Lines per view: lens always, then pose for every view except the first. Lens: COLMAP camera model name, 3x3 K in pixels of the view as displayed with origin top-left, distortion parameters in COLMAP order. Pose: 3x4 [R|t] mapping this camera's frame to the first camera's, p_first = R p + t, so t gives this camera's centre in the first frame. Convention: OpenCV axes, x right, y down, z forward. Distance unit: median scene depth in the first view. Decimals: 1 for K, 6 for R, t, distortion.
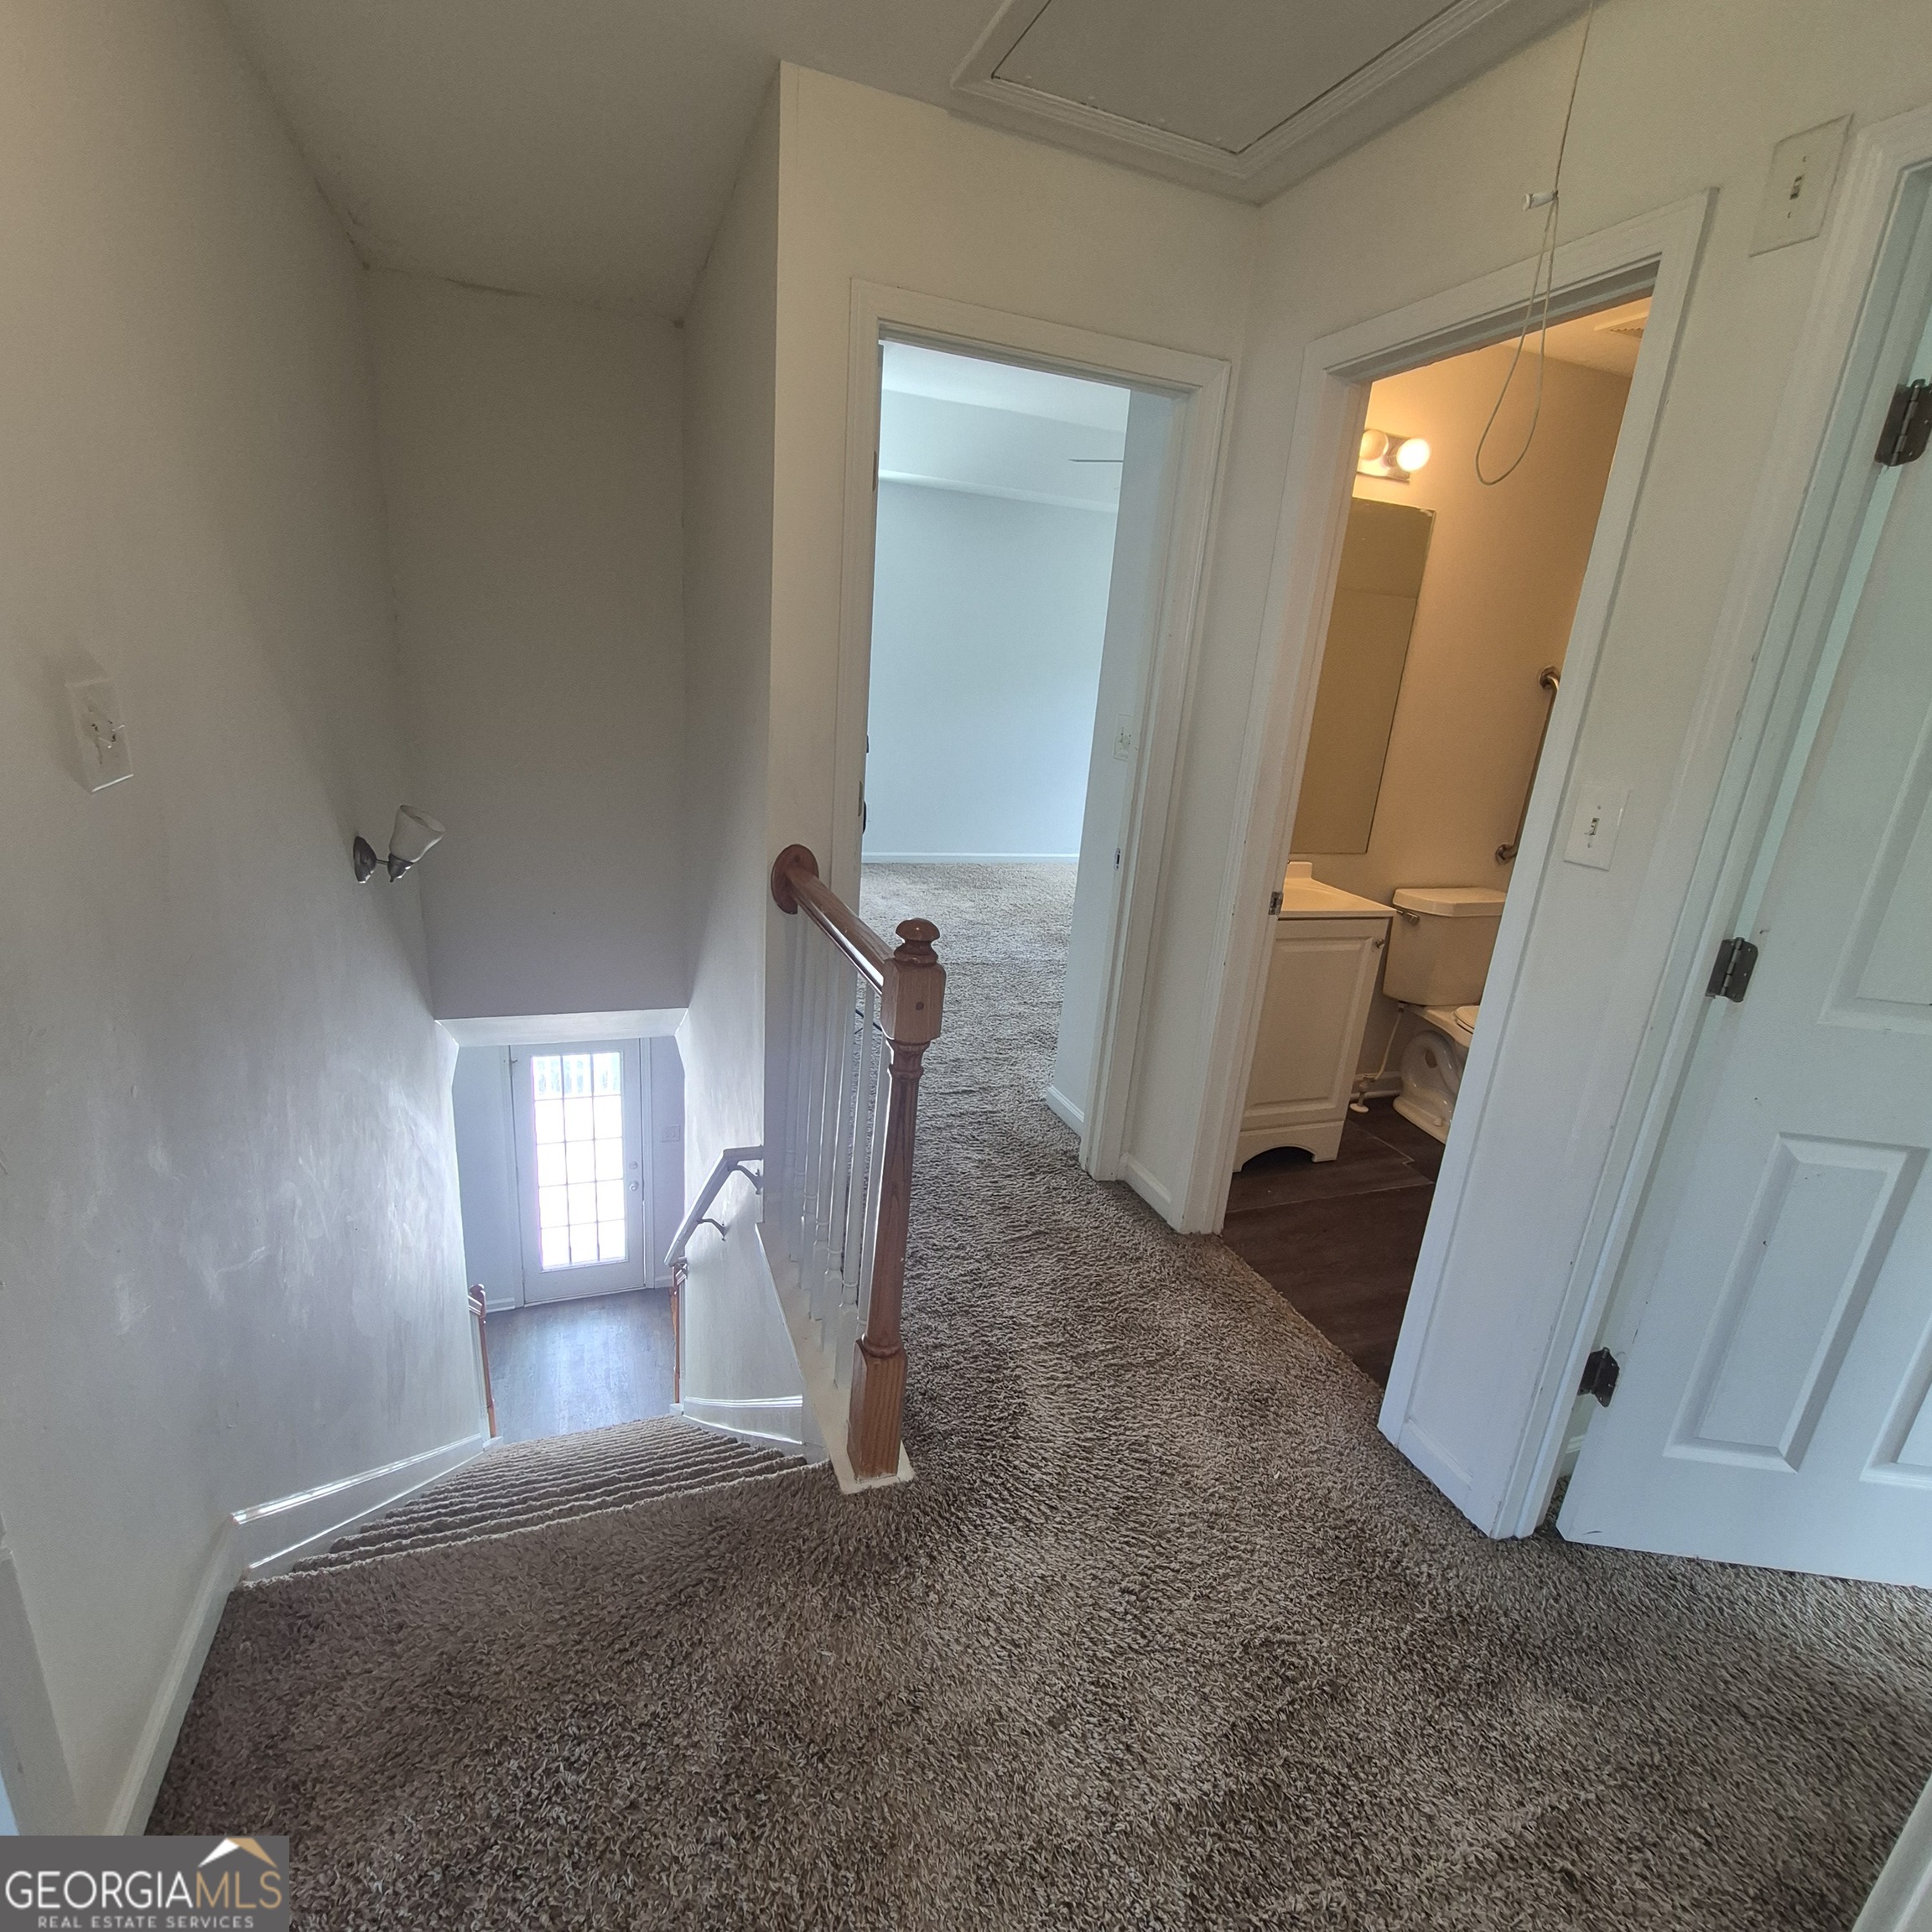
lens RADIAL K [[974.1, 0, 966.0], [0, 974.1, 966.0], [0, 0, 1]] dist [0.002367, 0.000094]
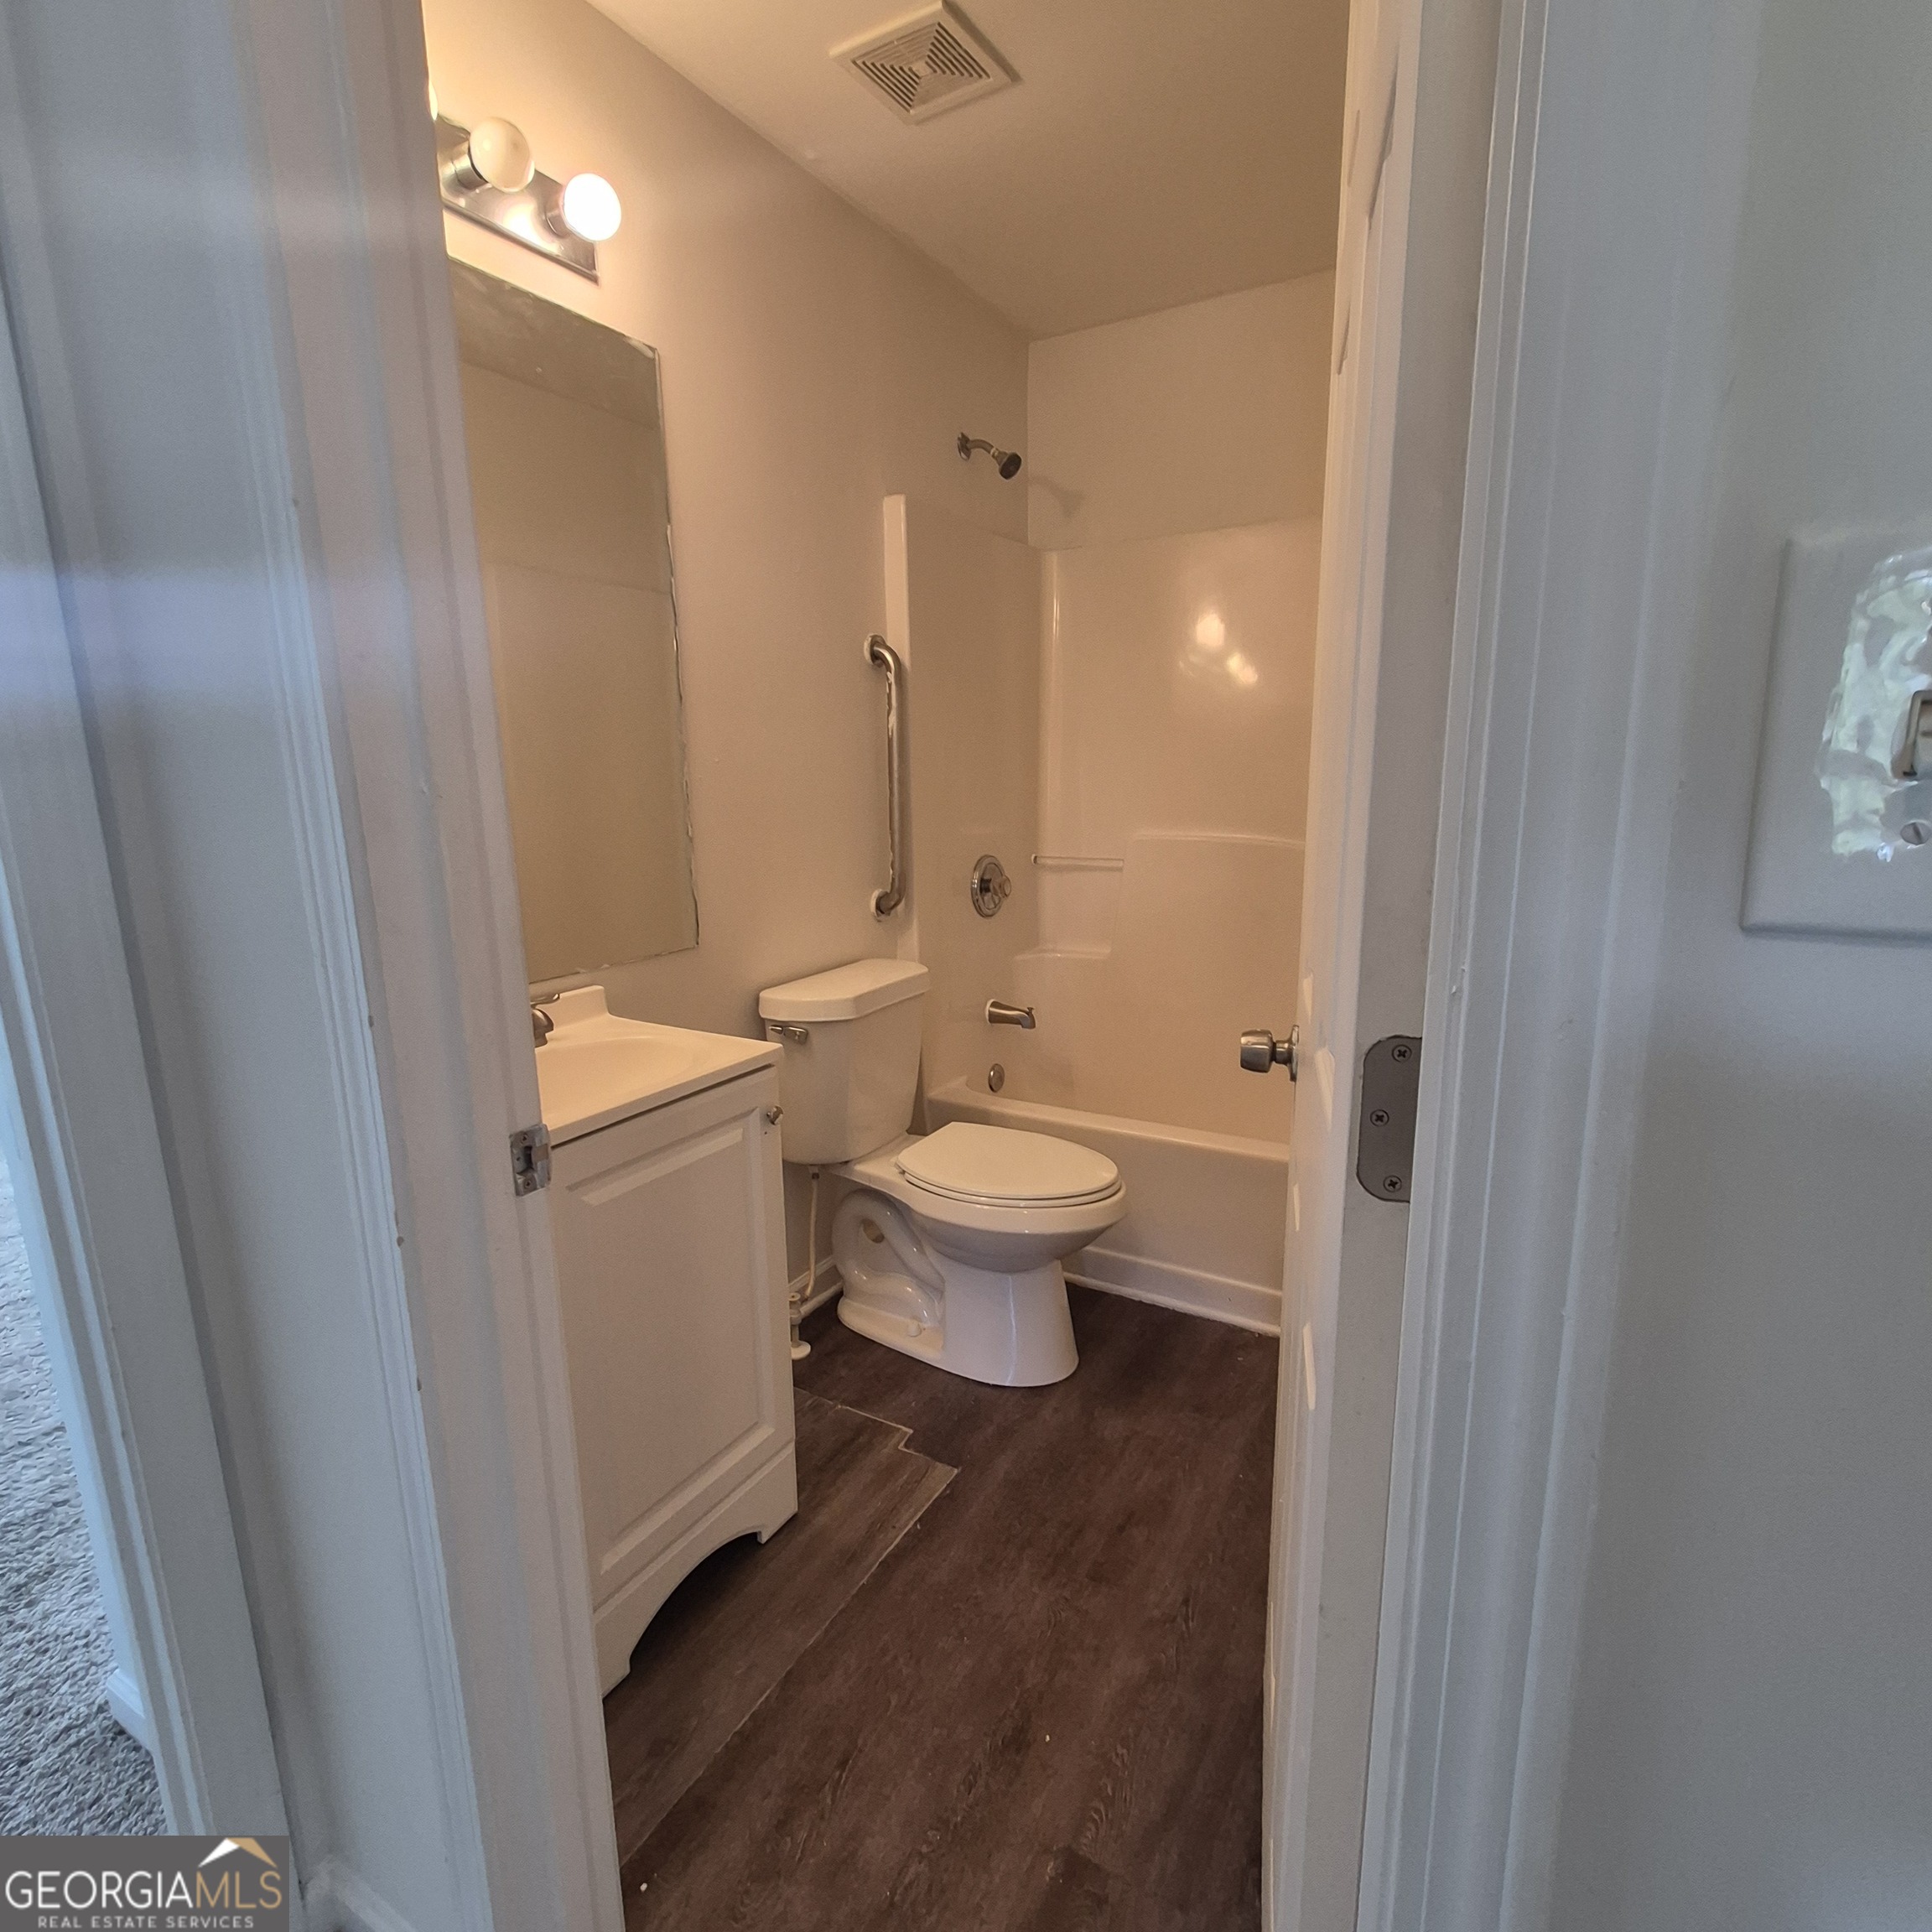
lens RADIAL K [[1019.2, 0, 966.0], [0, 1019.2, 966.0], [0, 0, 1]] dist [-0.004870, -0.001103]
pose [[0.777662, -0.212288, 0.591756, 0.176618], [0.257569, 0.966226, 0.008140, -0.070948], [-0.573498, 0.146088, 0.806076, 0.433438]]
